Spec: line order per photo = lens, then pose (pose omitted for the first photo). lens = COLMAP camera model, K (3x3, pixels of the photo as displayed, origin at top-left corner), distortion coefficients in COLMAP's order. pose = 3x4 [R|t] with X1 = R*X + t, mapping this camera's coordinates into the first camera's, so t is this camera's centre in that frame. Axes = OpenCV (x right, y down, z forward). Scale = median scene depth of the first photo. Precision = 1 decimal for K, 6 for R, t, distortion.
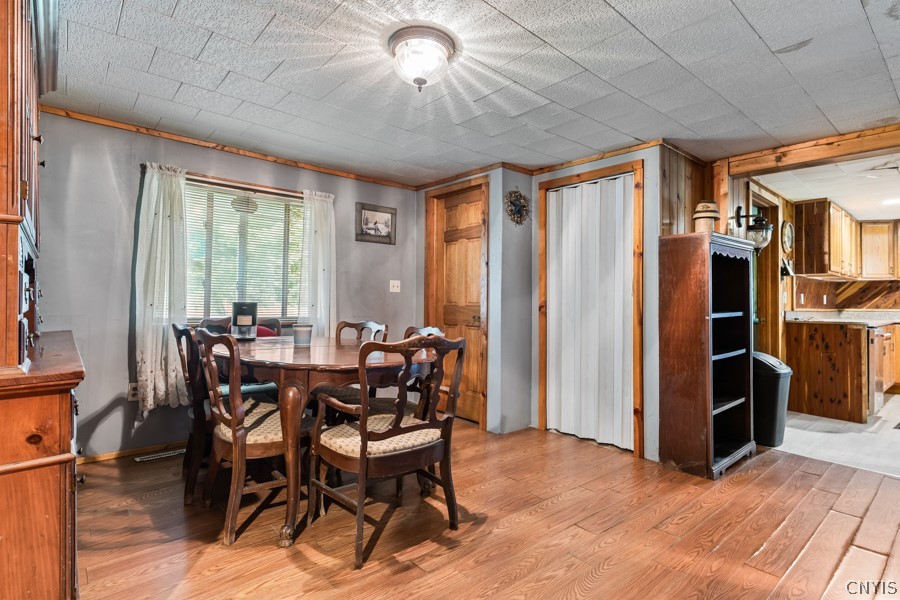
lens RADIAL K [[459.3, 0, 442.6], [0, 459.3, 301.0], [0, 0, 1]] dist [0.002542, -0.000793]
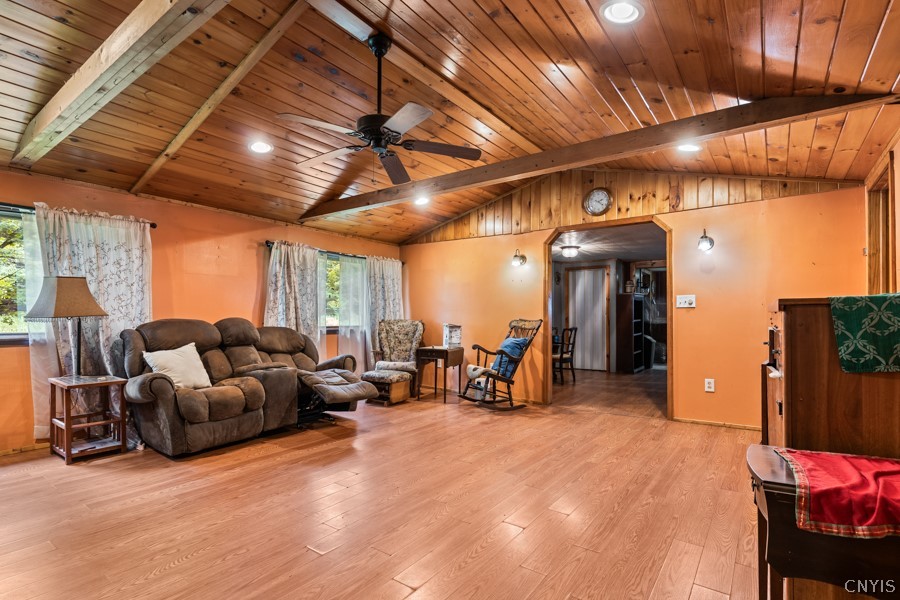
lens RADIAL K [[437.1, 0, 450.7], [0, 437.1, 313.3], [0, 0, 1]] dist [0.006725, -0.000995]
pose [[0.974066, -0.004998, 0.226209, -1.073124], [0.004331, 0.999985, 0.003447, -0.027564], [-0.226223, -0.002378, 0.974073, -1.328952]]
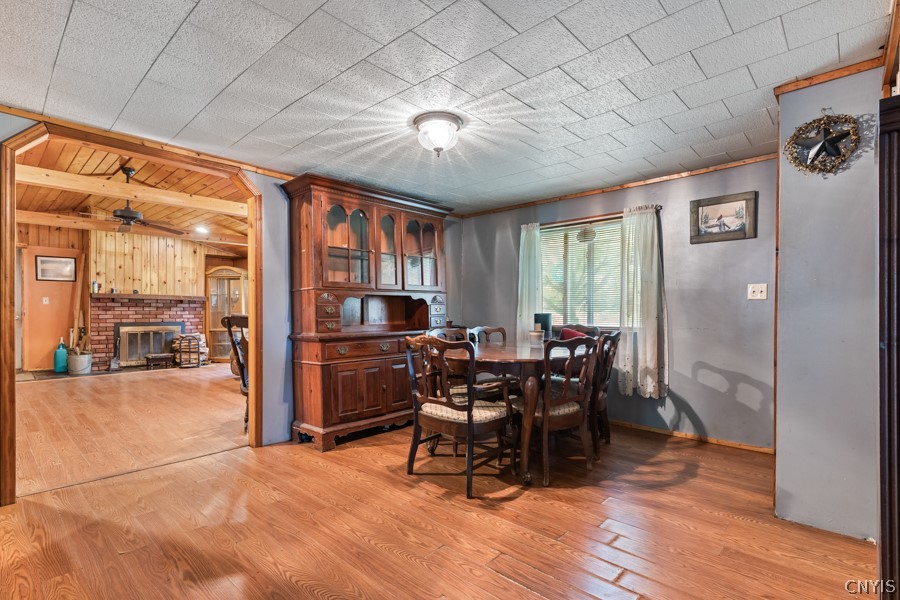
lens RADIAL K [[437.1, 0, 449.4], [0, 437.1, 319.1], [0, 0, 1]] dist [0.006725, -0.000995]
pose [[0.107312, 0.012181, -0.994151, 0.614988], [0.010010, 0.999861, 0.013332, -0.000215], [0.994175, -0.011382, 0.107175, 0.430045]]
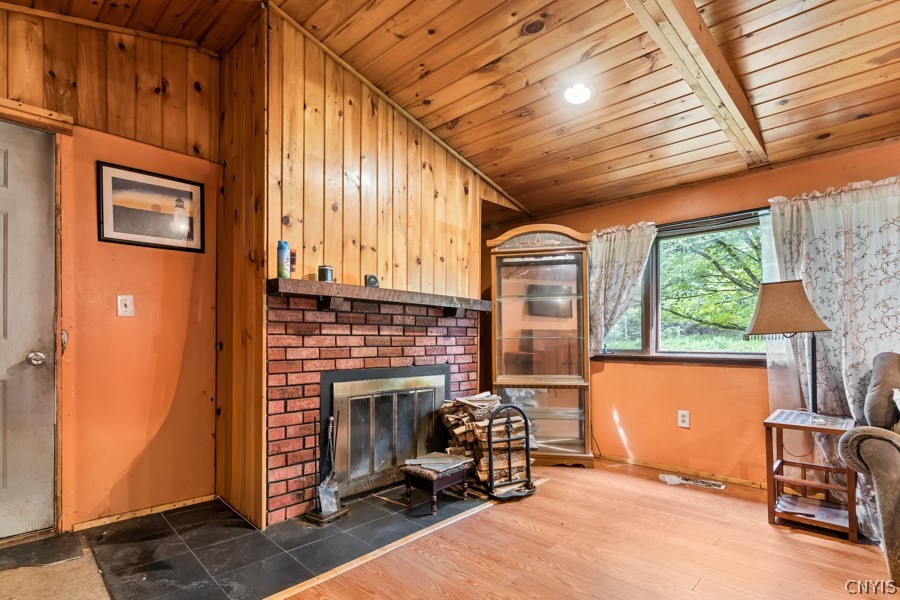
lens RADIAL K [[437.1, 0, 433.4], [0, 437.1, 339.6], [0, 0, 1]] dist [0.006725, -0.000995]
pose [[0.103170, -0.009125, -0.994622, -0.995745], [0.015396, 0.999853, -0.007577, -0.013977], [0.994545, -0.014531, 0.103295, -0.889934]]
